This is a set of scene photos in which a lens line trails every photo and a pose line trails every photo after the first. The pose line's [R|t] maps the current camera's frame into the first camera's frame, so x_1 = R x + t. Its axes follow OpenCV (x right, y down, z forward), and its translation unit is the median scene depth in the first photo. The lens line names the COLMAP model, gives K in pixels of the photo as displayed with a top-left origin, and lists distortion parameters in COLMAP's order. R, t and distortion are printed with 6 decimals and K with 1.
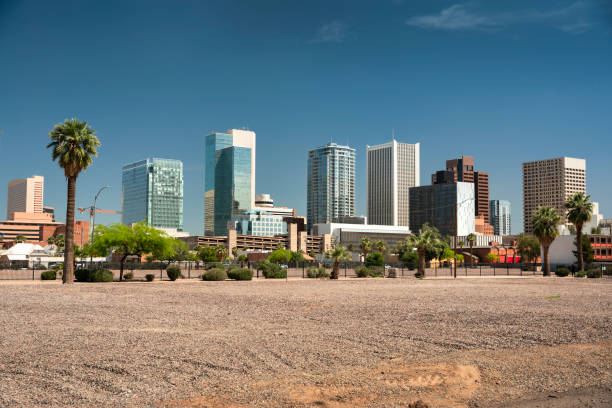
lens RADIAL K [[762.6, 0, 308.6], [0, 762.6, 204.4], [0, 0, 1]] dist [0.093231, 0.000000]
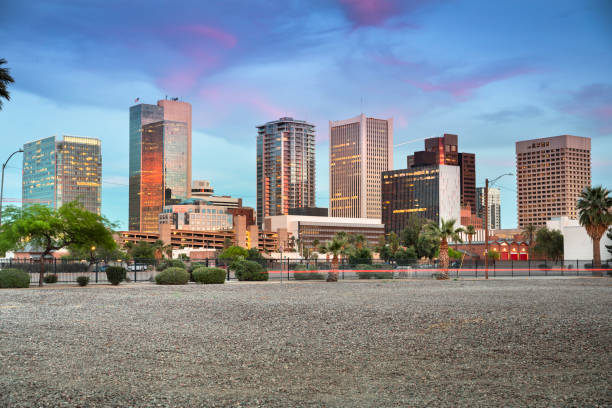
lens RADIAL K [[825.9, 0, 280.5], [0, 825.9, 205.2], [0, 0, 1]] dist [0.173504, 0.000000]
pose [[0.996597, -0.002045, 0.082406, -0.049890], [0.002168, 0.999997, -0.001400, 0.015065], [-0.082403, 0.001574, 0.996598, 0.122866]]
